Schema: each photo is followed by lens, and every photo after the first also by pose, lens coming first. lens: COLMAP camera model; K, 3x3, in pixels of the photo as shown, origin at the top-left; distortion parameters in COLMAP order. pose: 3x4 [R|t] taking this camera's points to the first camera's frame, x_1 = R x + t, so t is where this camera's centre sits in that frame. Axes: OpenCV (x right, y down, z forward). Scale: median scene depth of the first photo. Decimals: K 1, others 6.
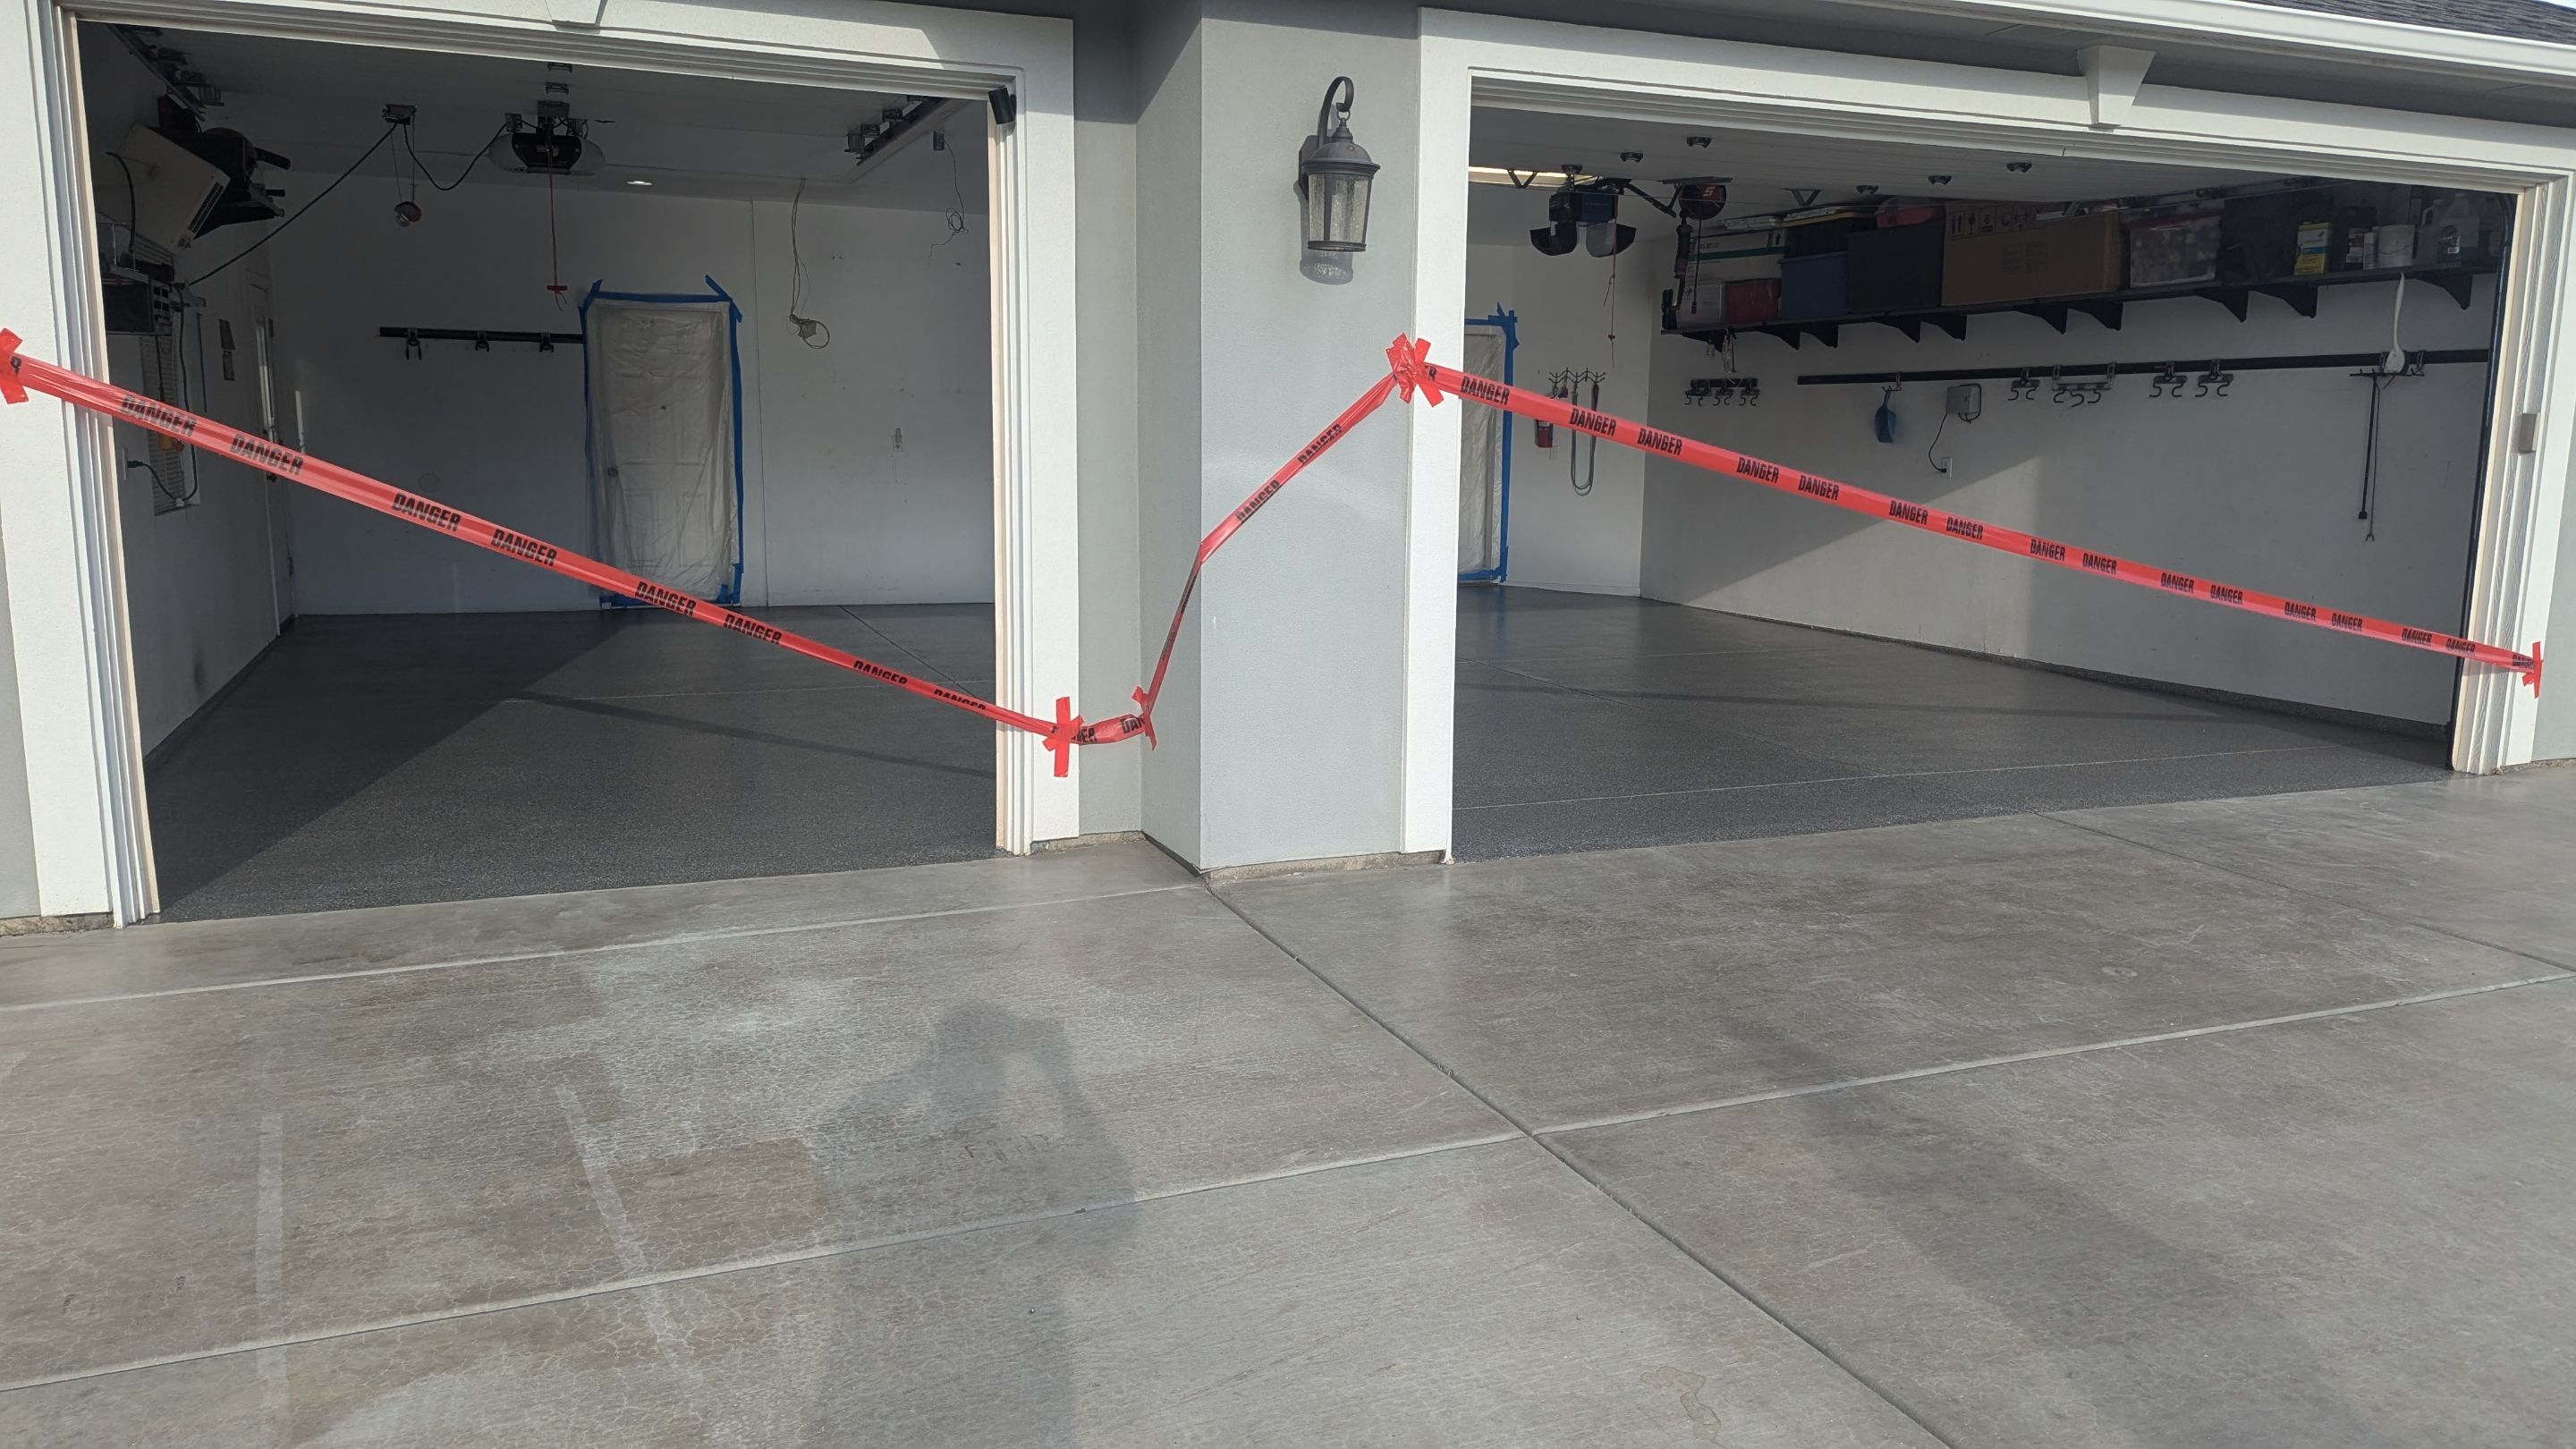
lens RADIAL K [[1830.2, 0, 1333.6], [0, 1830.2, 727.4], [0, 0, 1]] dist [0.051221, -0.023332]
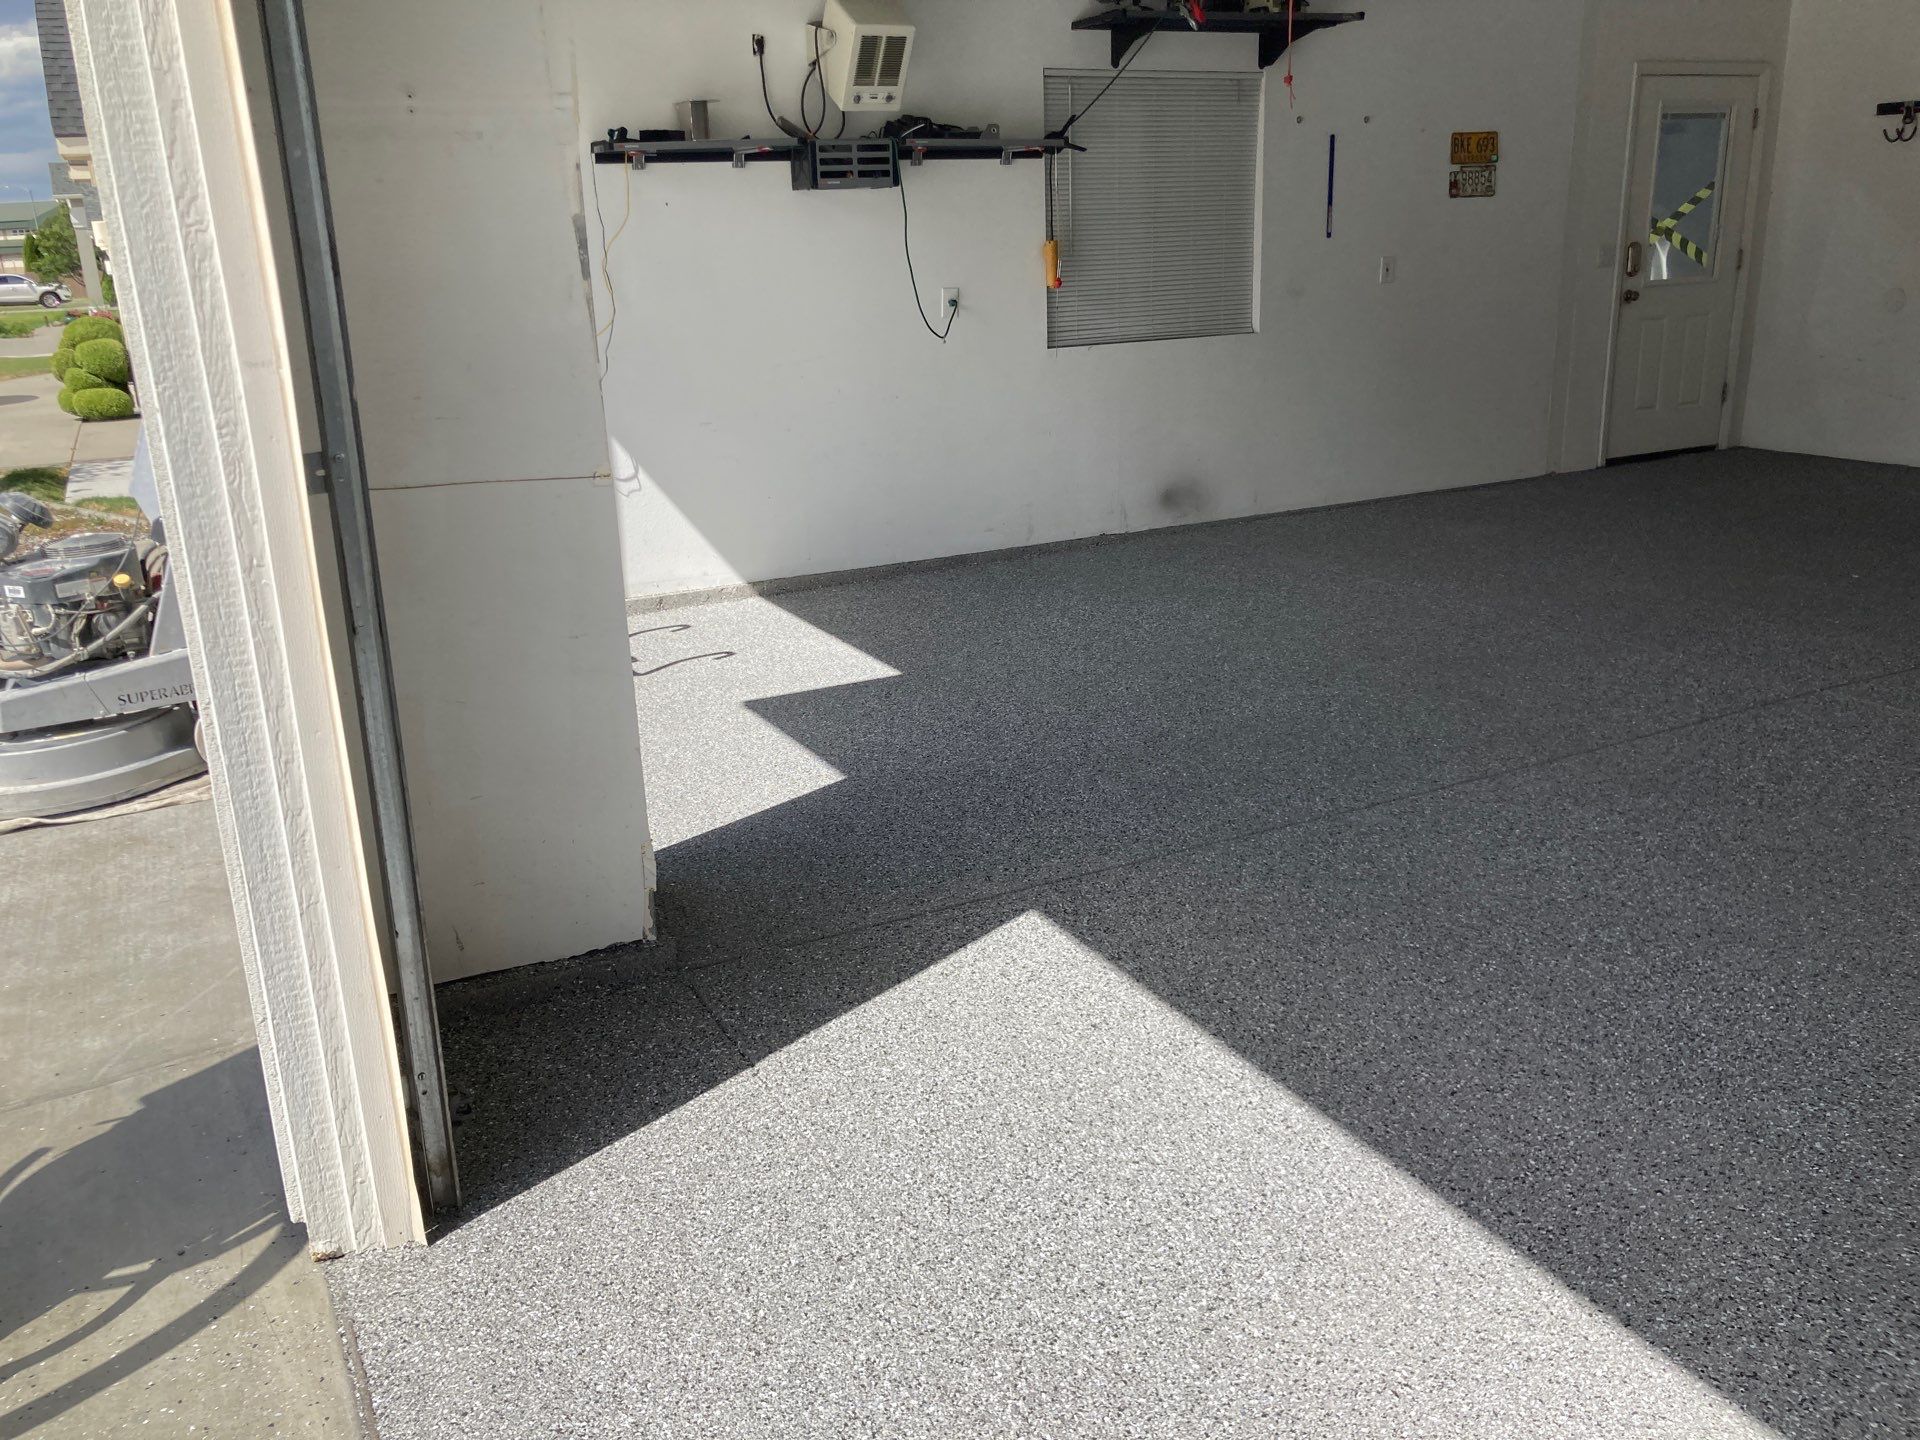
lens RADIAL K [[1586.4, 0, 952.3], [0, 1586.4, 732.0], [0, 0, 1]] dist [0.007359, -0.003216]
pose [[0.064580, 0.286165, -0.956001, 0.196516], [-0.122189, 0.953060, 0.277031, -0.090259], [0.990404, 0.098922, 0.096515, 0.522304]]
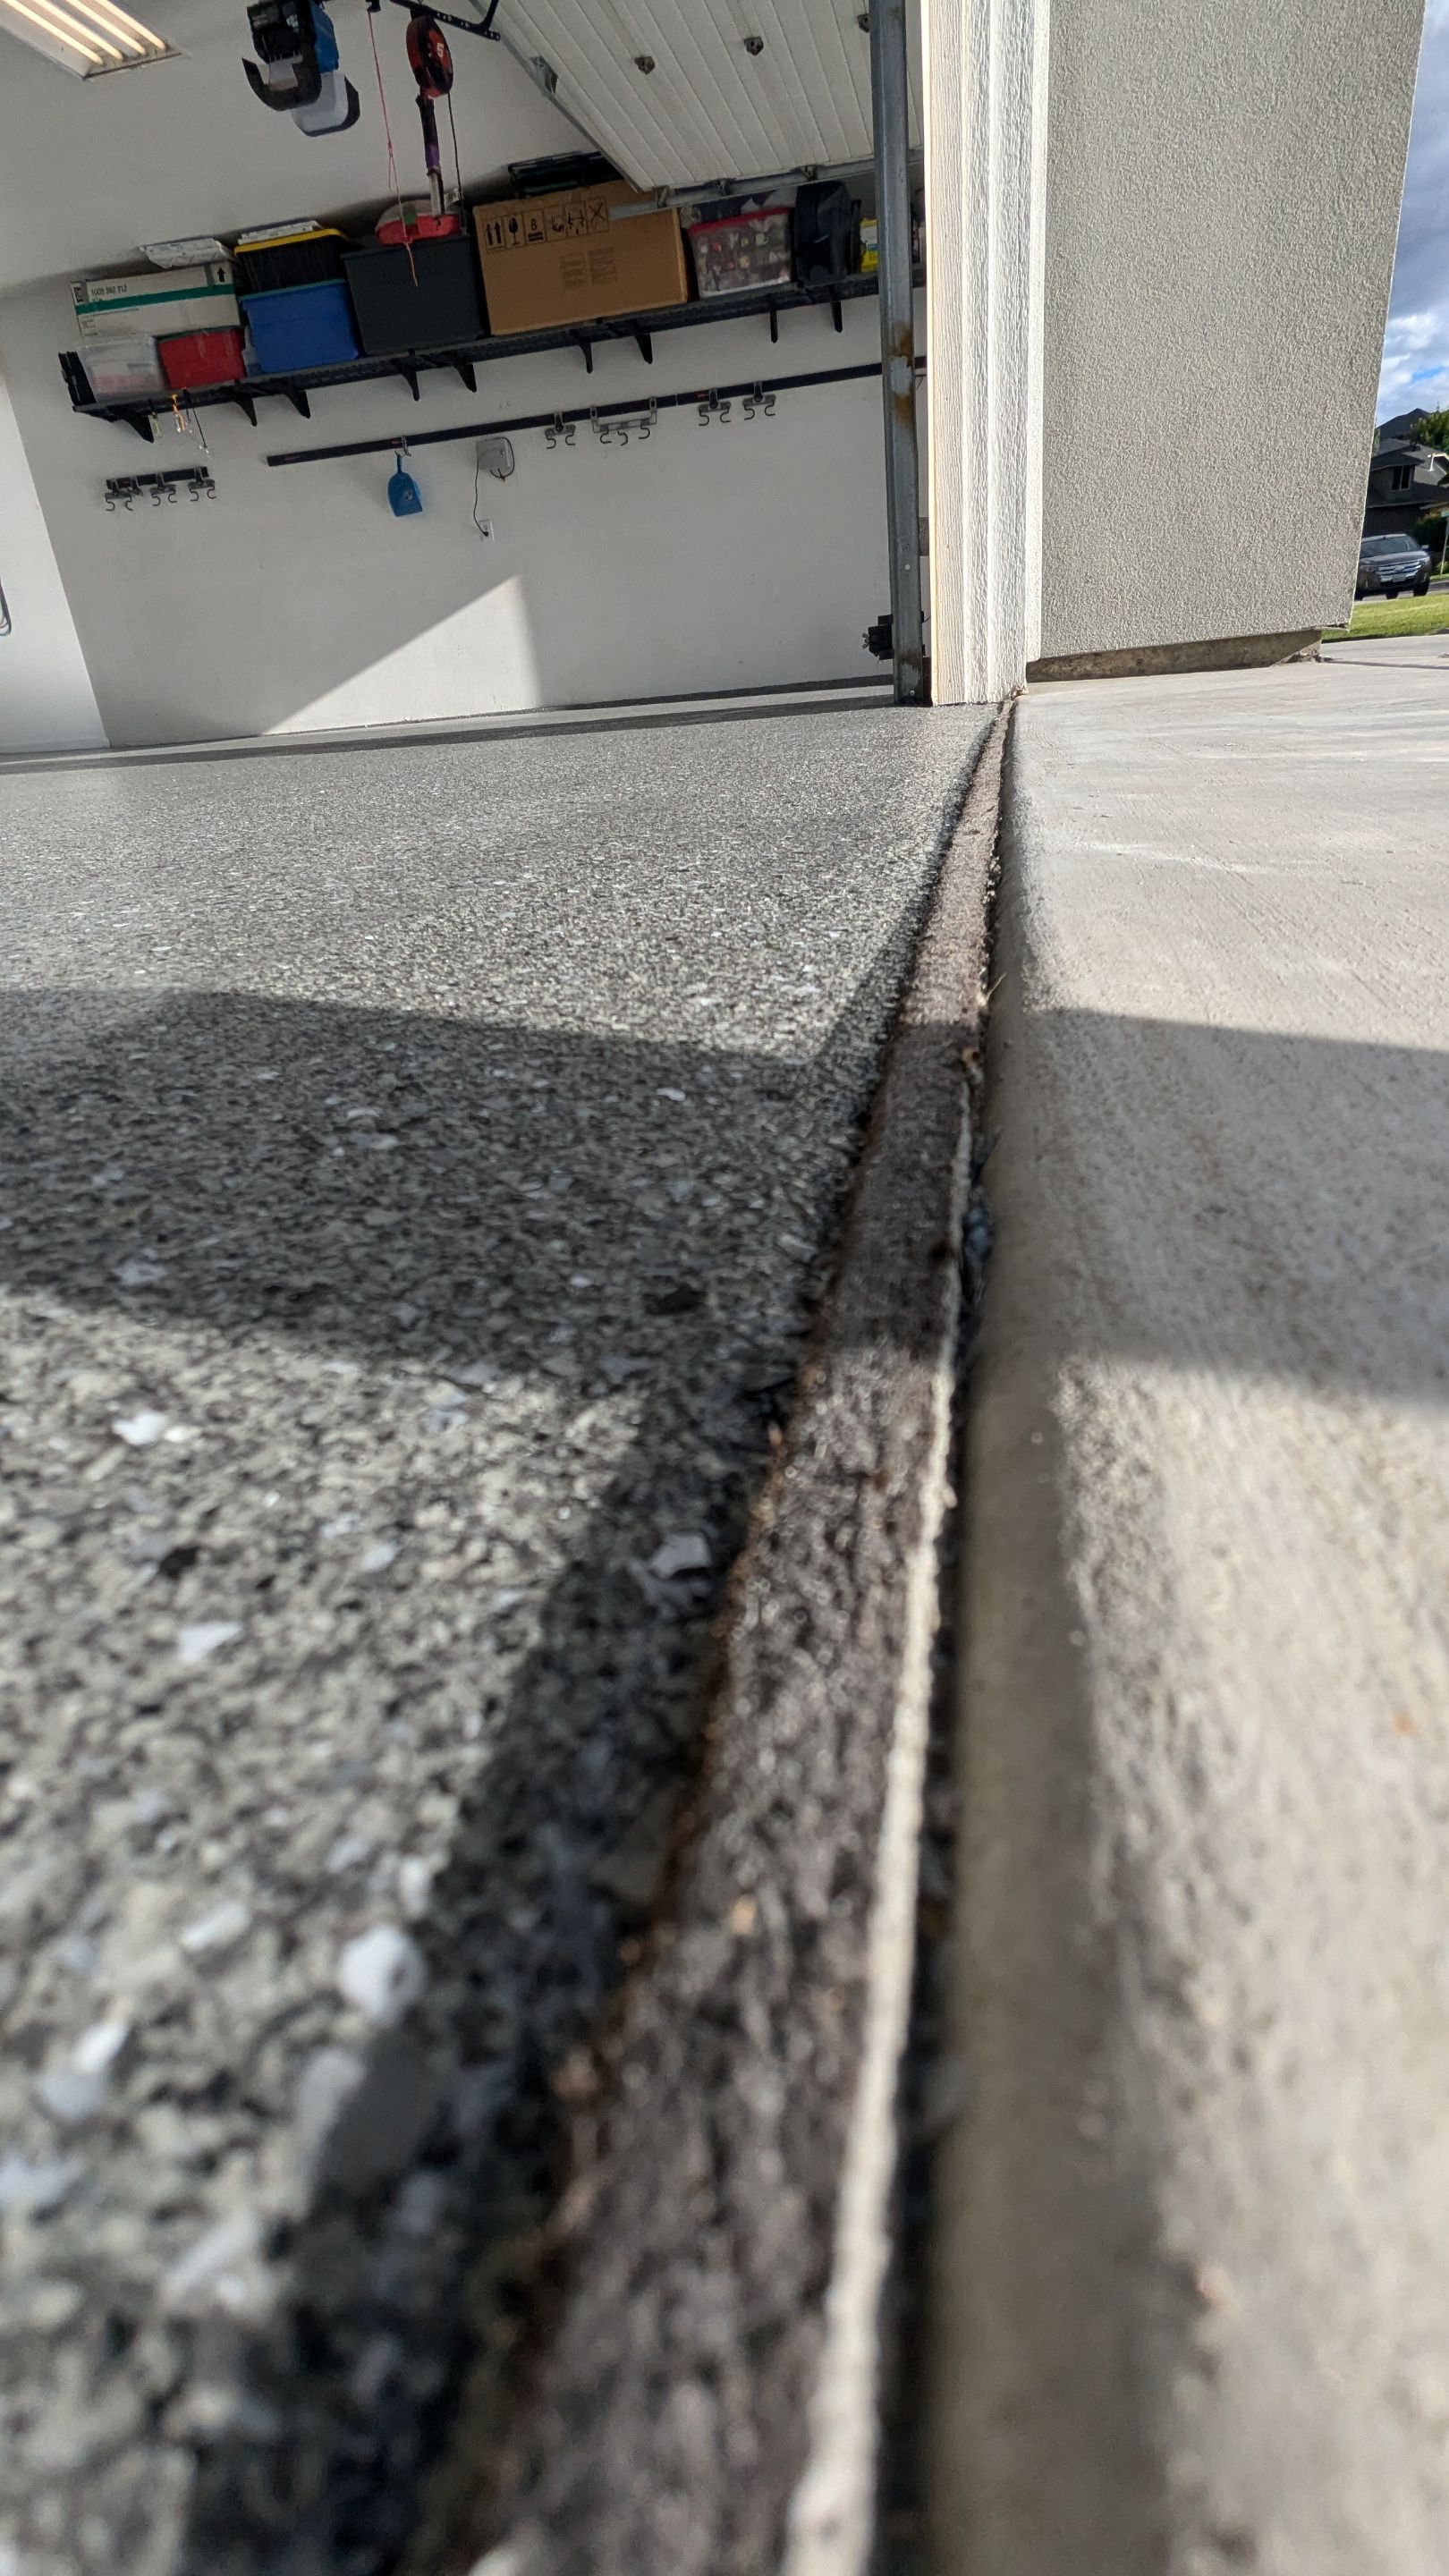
lens RADIAL K [[1212.8, 0, 727.0], [0, 1212.8, 1285.7], [0, 0, 1]] dist [-0.003706, 0.000999]
pose [[0.576708, -0.423098, 0.698854, -0.253011], [0.223227, 0.904499, 0.363388, 0.030781], [-0.785861, -0.053565, 0.616079, 0.397512]]
